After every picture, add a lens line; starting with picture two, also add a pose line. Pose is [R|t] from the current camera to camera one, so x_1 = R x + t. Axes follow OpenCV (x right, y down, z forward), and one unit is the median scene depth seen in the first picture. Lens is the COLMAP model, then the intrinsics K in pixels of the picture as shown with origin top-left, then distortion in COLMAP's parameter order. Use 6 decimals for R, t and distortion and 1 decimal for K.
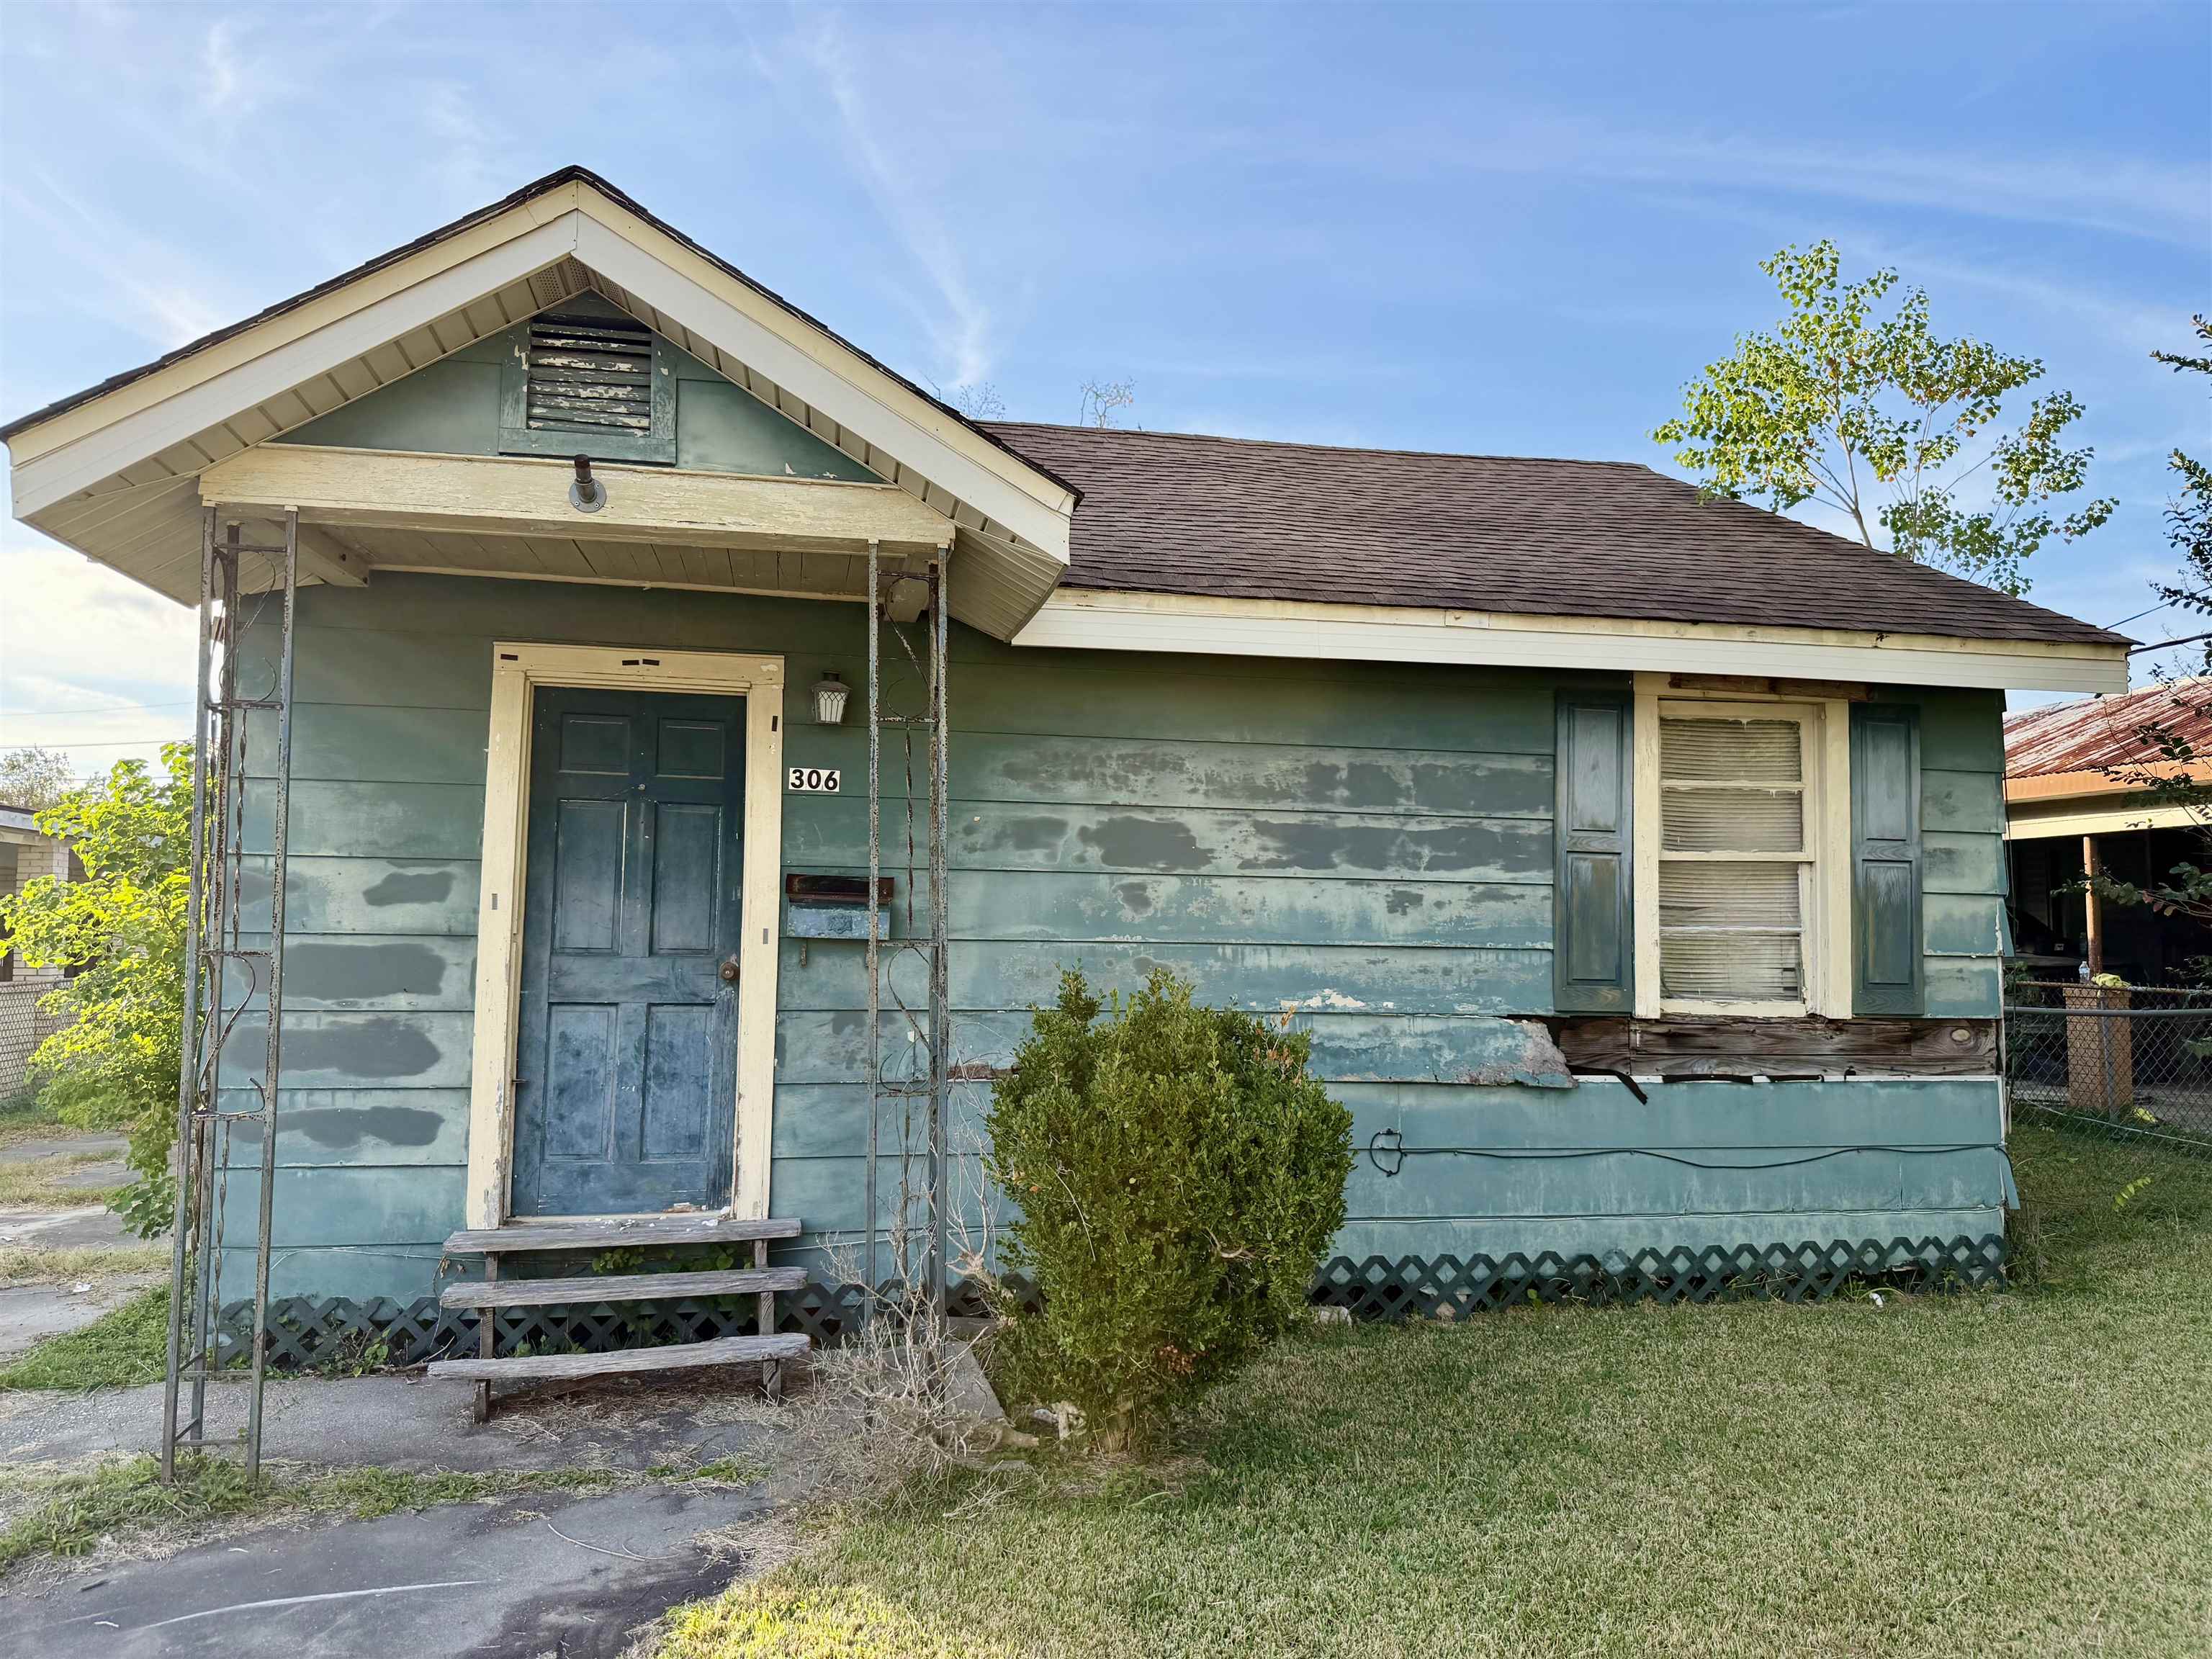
lens RADIAL K [[1613.7, 0, 1108.8], [0, 1613.7, 839.9], [0, 0, 1]] dist [0.044686, -0.062790]
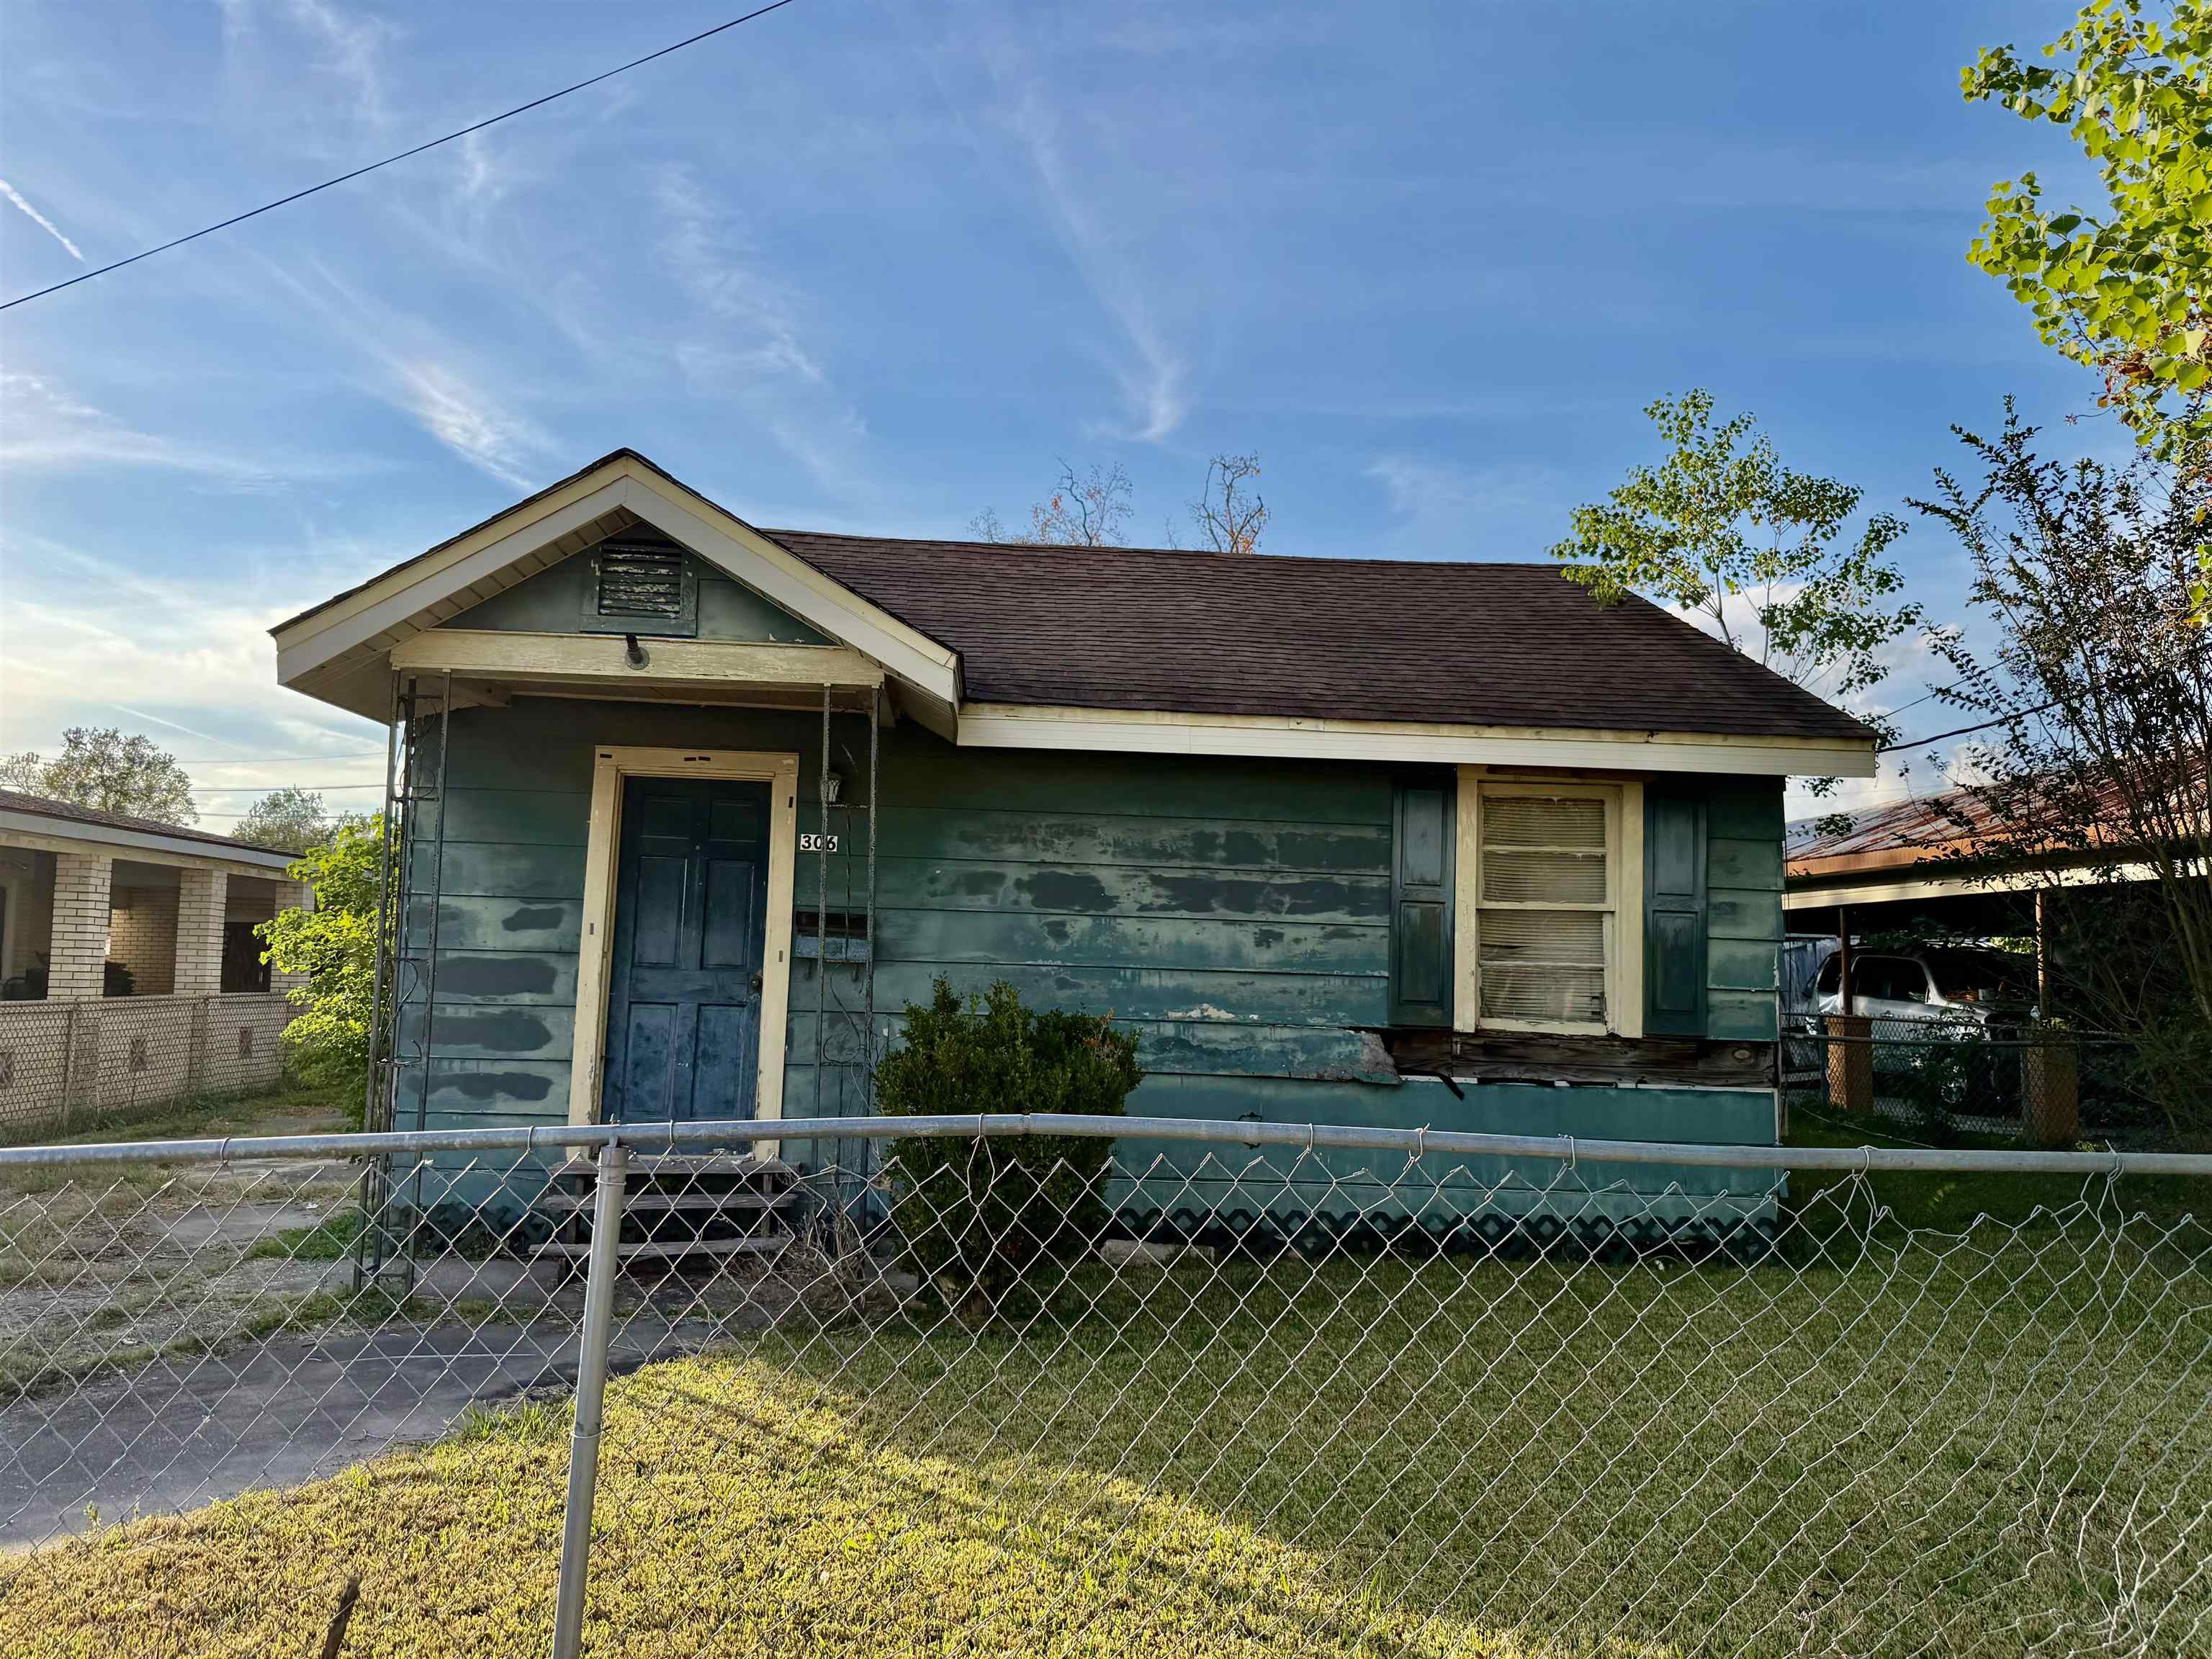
lens RADIAL K [[1613.7, 0, 1107.1], [0, 1613.7, 827.5], [0, 0, 1]] dist [0.044686, -0.062790]
pose [[0.992885, 0.005381, -0.118958, 0.216618], [-0.009360, 0.999414, -0.032917, -0.007113], [0.118711, 0.033796, 0.992354, -0.322296]]
